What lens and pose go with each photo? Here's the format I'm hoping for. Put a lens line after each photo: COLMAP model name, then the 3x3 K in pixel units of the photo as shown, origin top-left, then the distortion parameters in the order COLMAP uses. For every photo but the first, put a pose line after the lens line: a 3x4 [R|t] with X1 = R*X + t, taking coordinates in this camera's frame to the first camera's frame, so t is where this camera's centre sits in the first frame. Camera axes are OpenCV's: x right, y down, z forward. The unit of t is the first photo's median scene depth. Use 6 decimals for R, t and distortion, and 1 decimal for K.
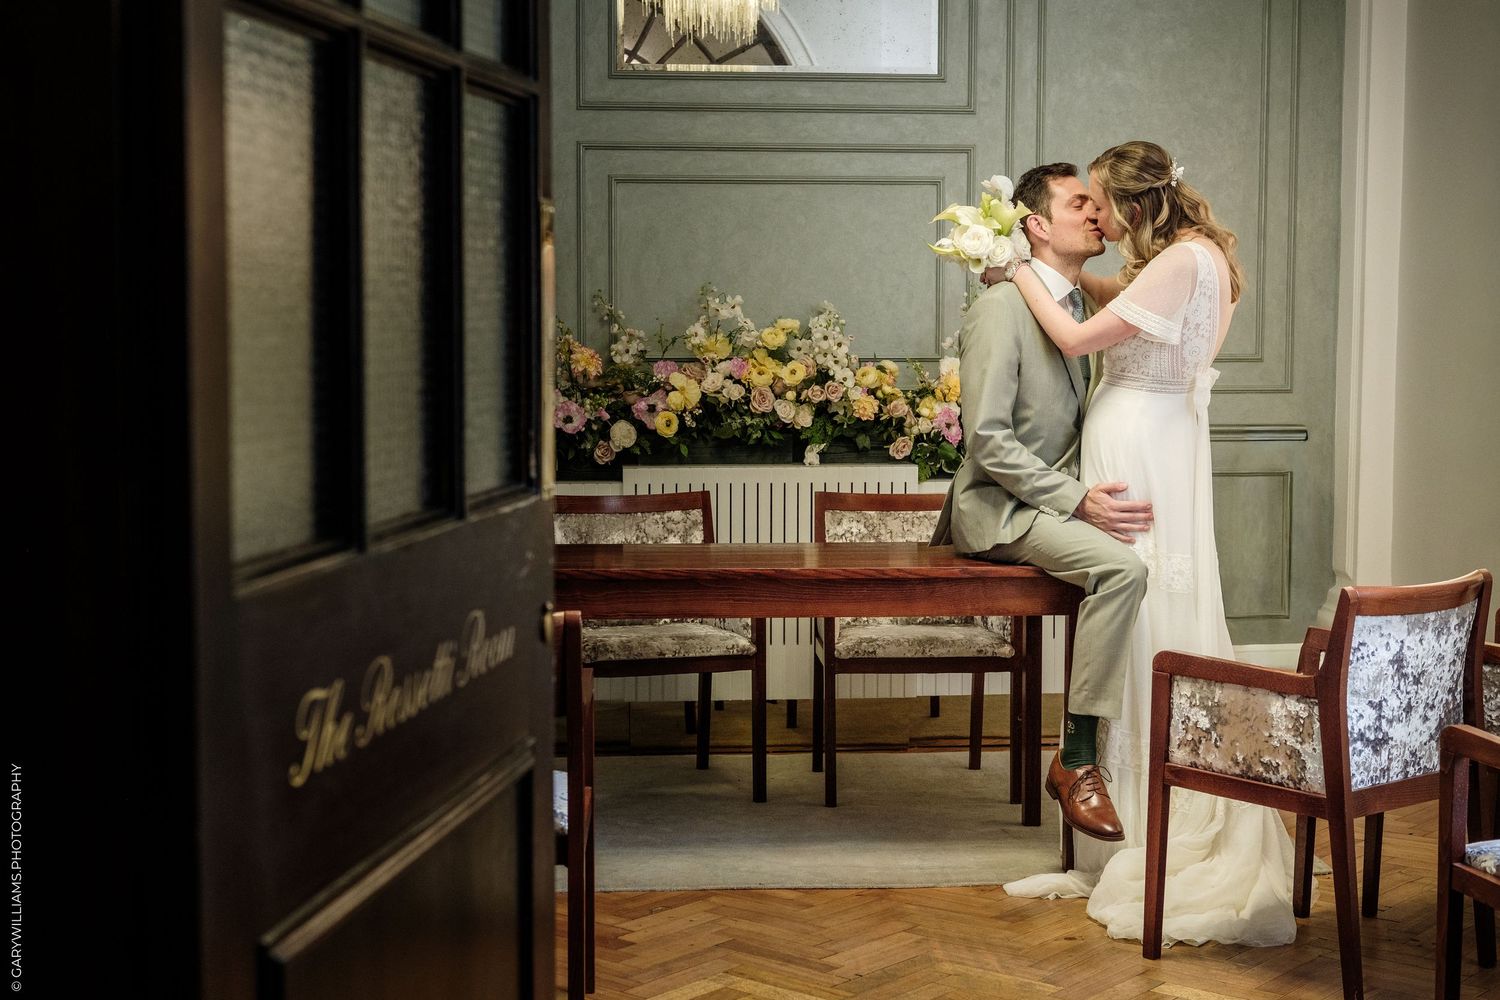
lens RADIAL K [[1935.7, 0, 758.4], [0, 1935.7, 493.0], [0, 0, 1]] dist [0.032383, 0.000000]
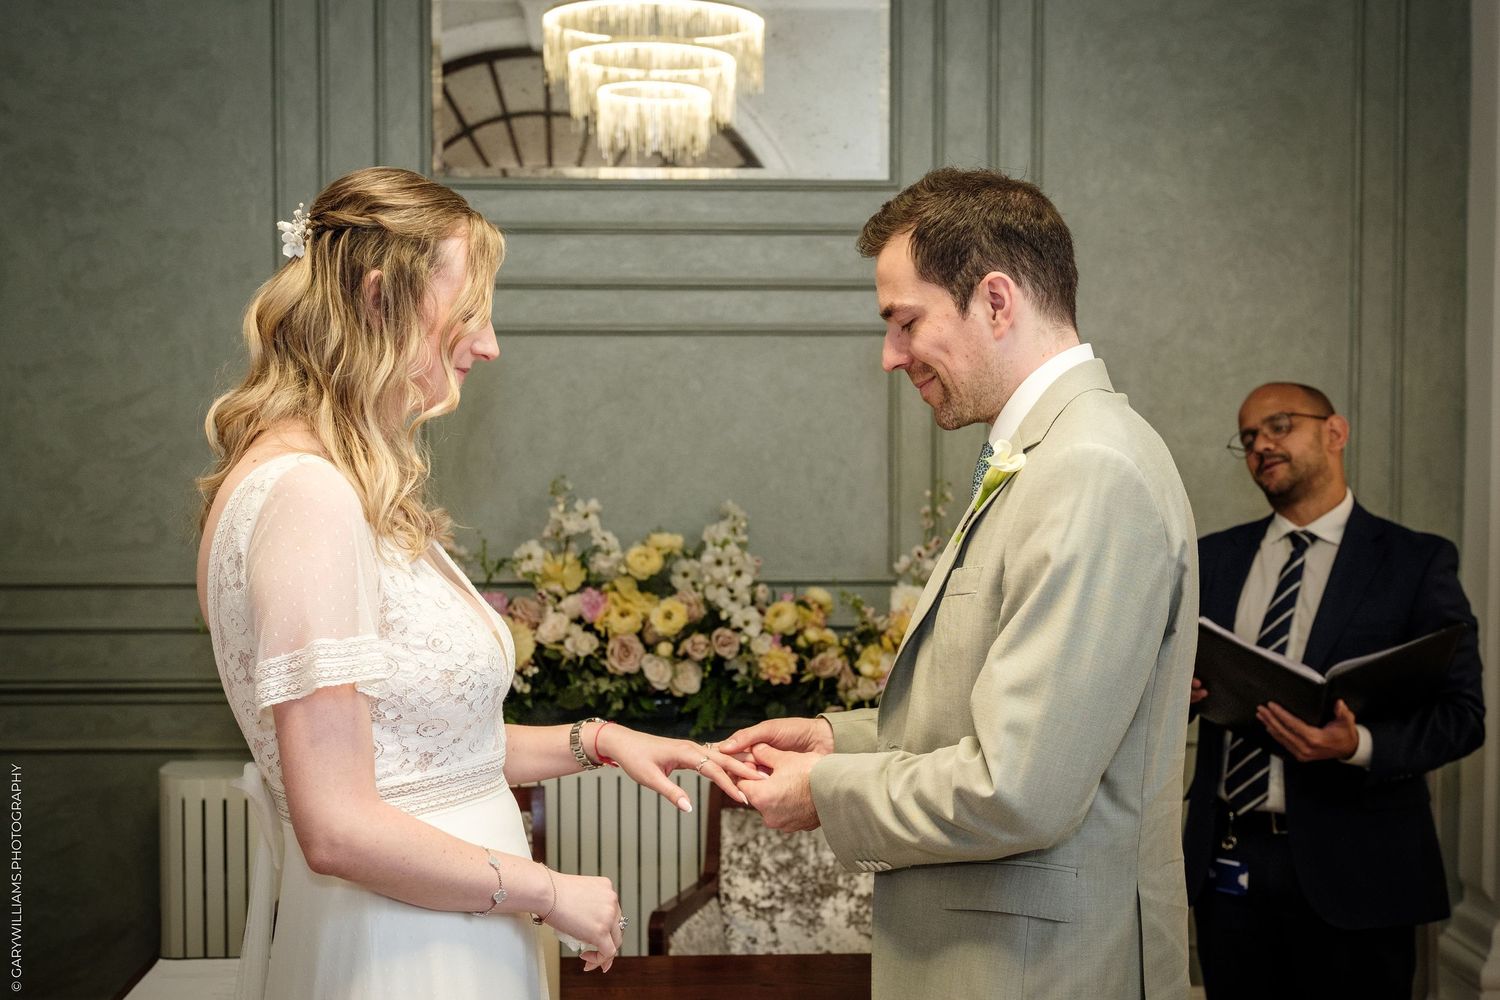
lens RADIAL K [[1784.4, 0, 748.6], [0, 1784.4, 499.7], [0, 0, 1]] dist [-0.002922, 0.000000]
pose [[0.999225, 0.000442, -0.039365, 0.067375], [-0.001845, 0.999364, -0.035612, -0.076881], [0.039324, 0.035657, 0.998590, 0.356772]]
